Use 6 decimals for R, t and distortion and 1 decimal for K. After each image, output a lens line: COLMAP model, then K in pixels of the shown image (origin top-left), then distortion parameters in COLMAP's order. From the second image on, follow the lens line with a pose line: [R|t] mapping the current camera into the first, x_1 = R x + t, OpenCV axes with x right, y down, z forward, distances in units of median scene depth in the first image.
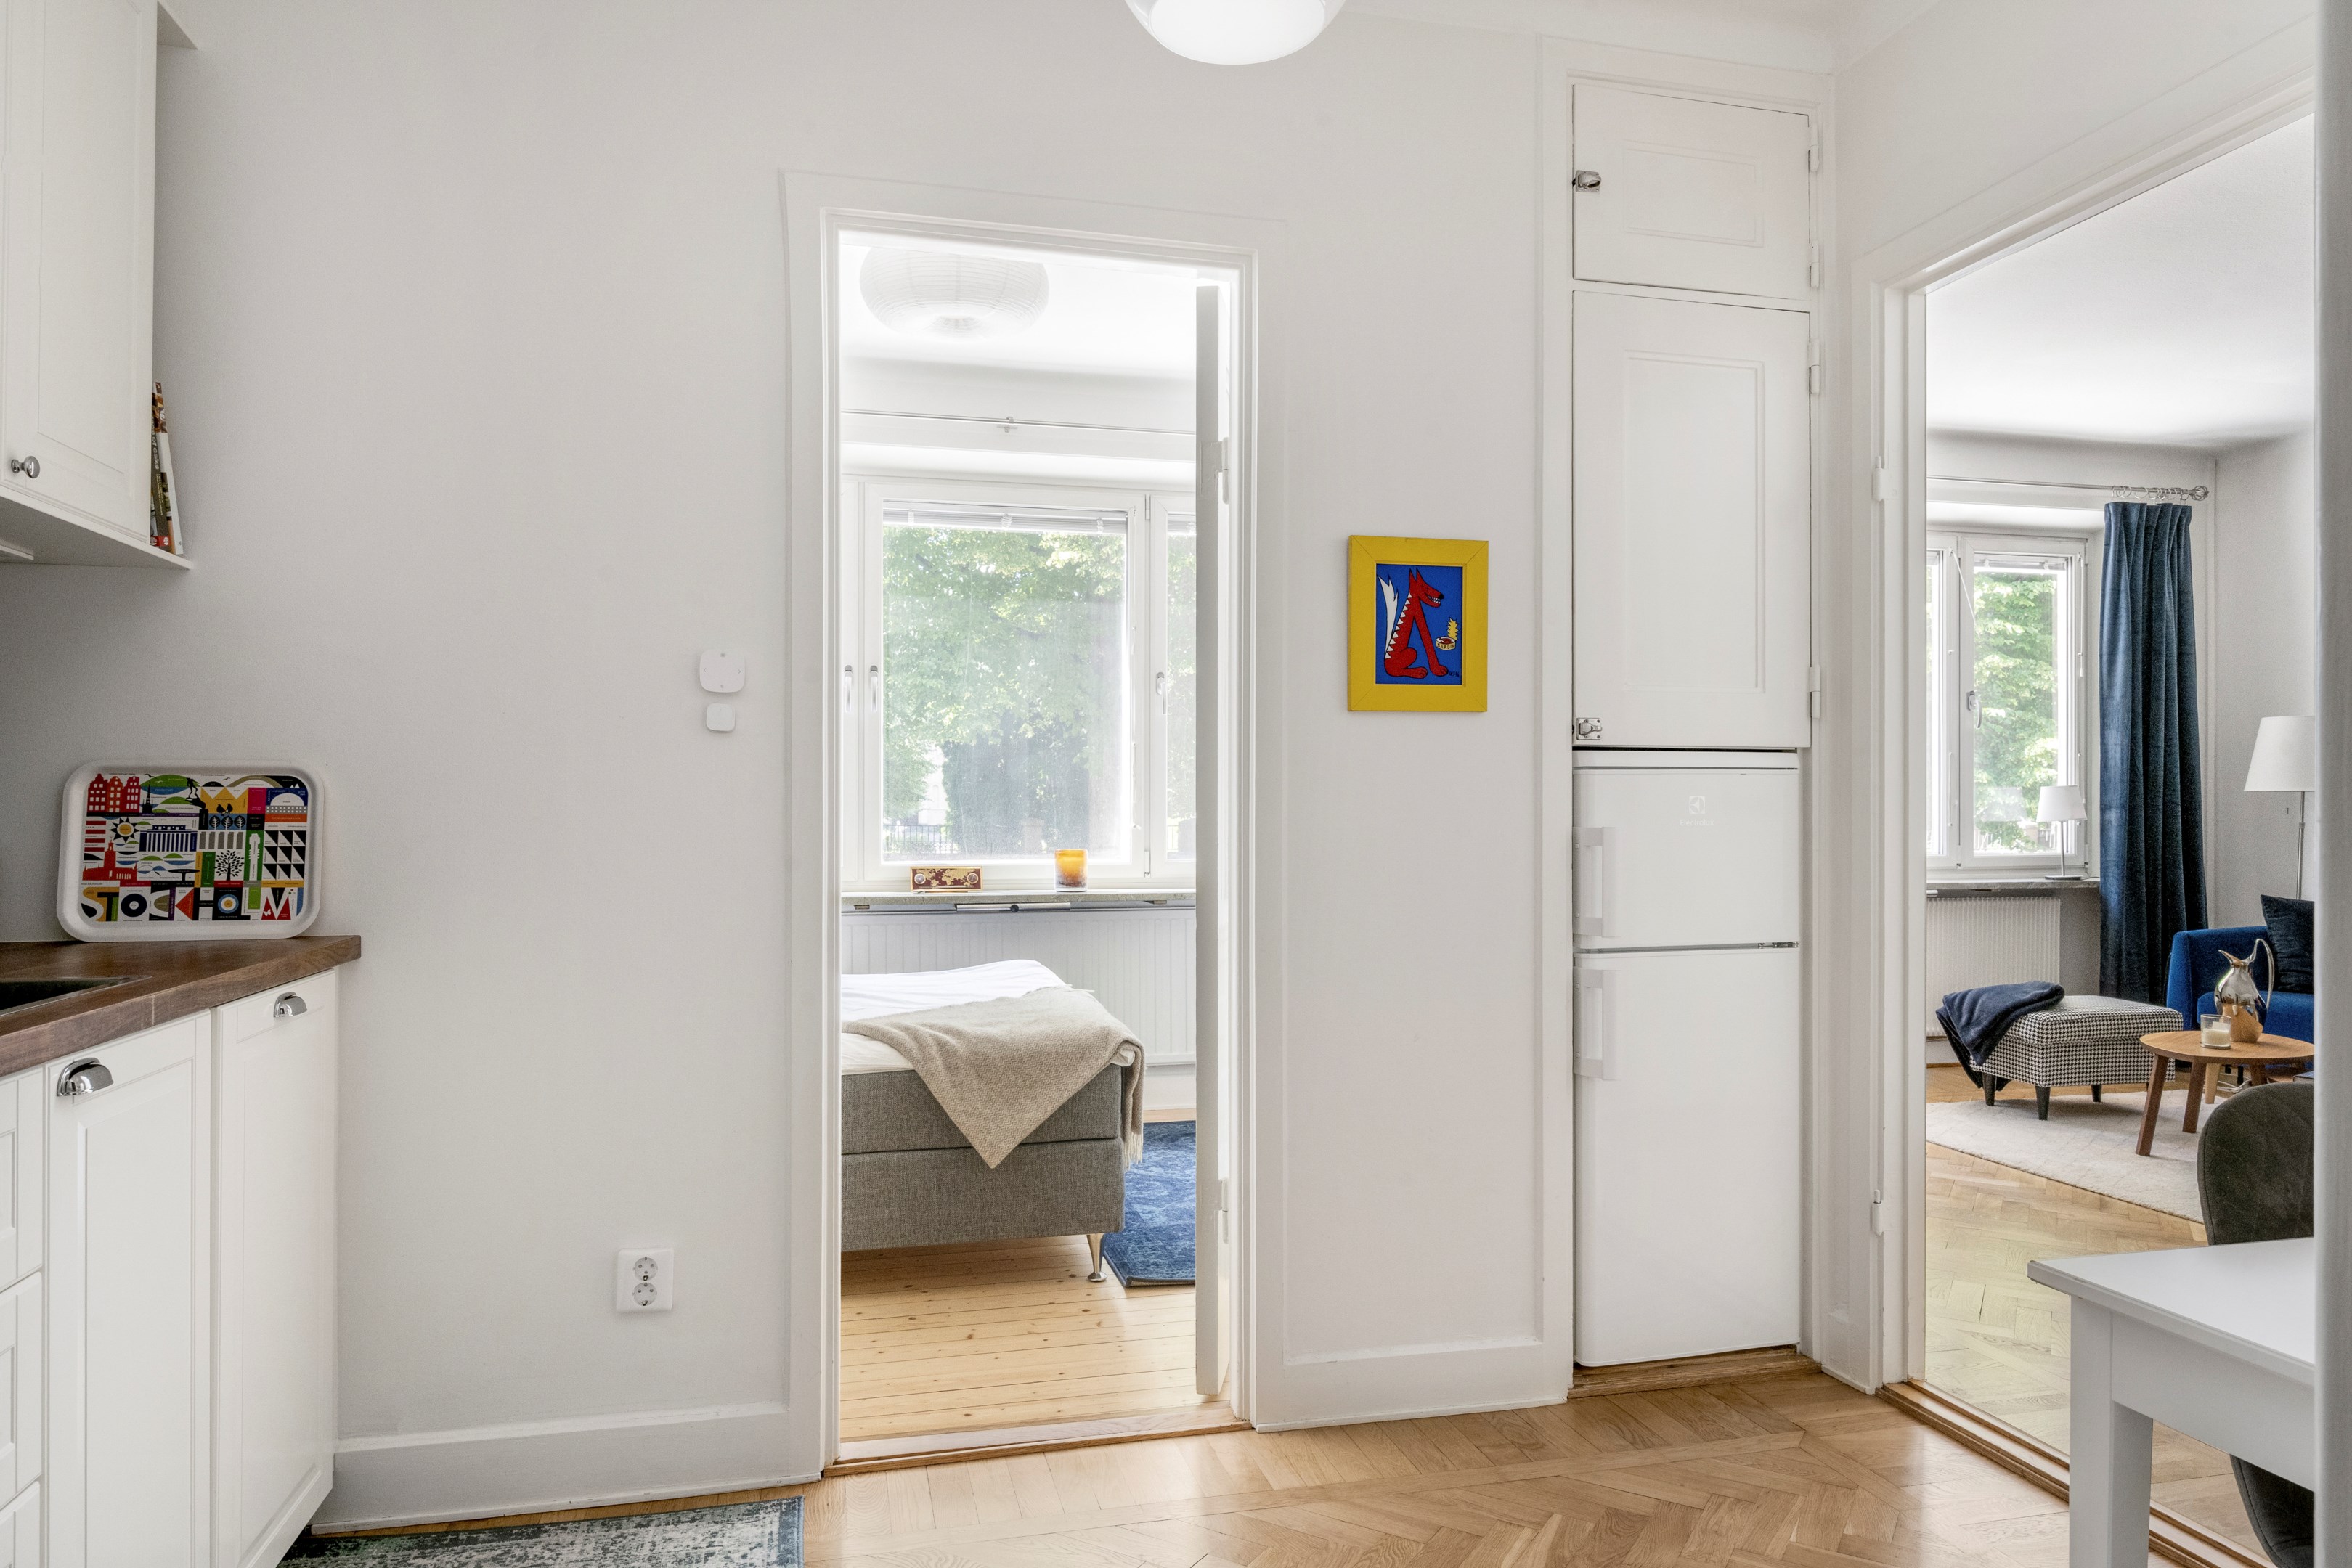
lens RADIAL K [[1508.9, 0, 1181.5], [0, 1508.9, 805.8], [0, 0, 1]] dist [0.000065, 0.002179]
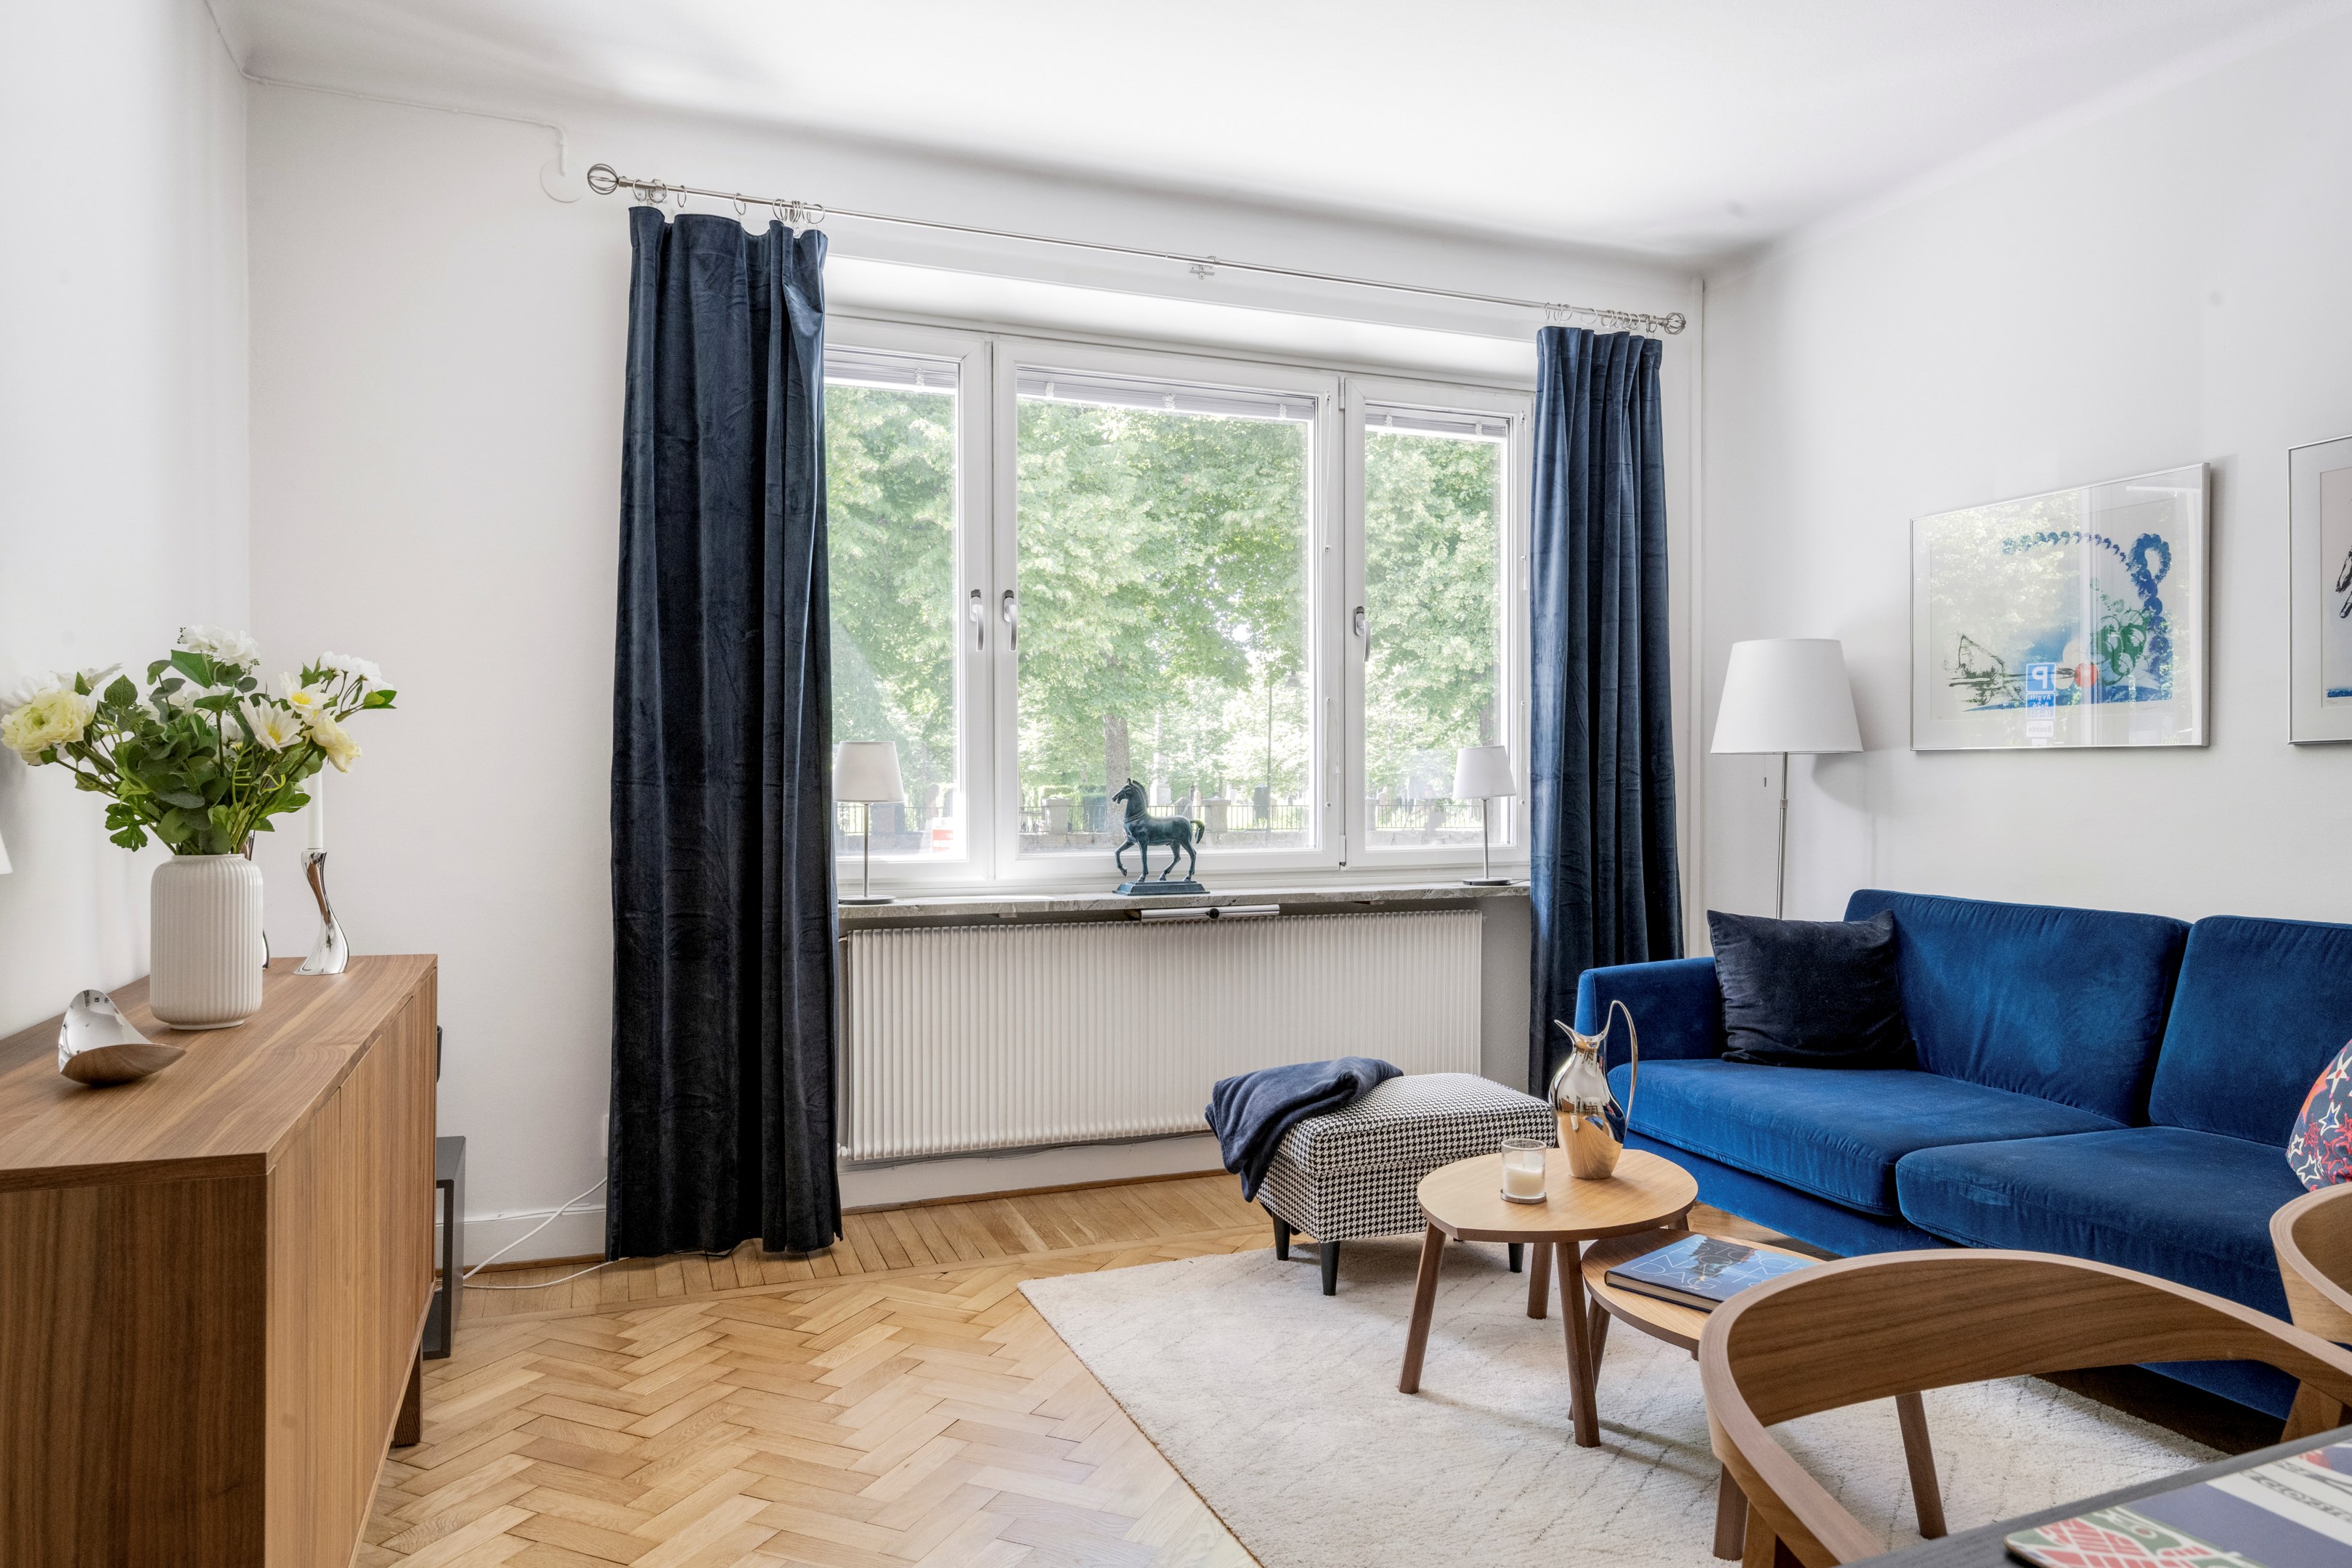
lens RADIAL K [[1508.9, 0, 1181.5], [0, 1508.9, 805.8], [0, 0, 1]] dist [0.000065, 0.002179]
pose [[0.991488, -0.005026, 0.130103, 0.365942], [0.003109, 0.999884, 0.014935, 0.002983], [-0.130163, -0.014403, 0.991388, 0.347502]]
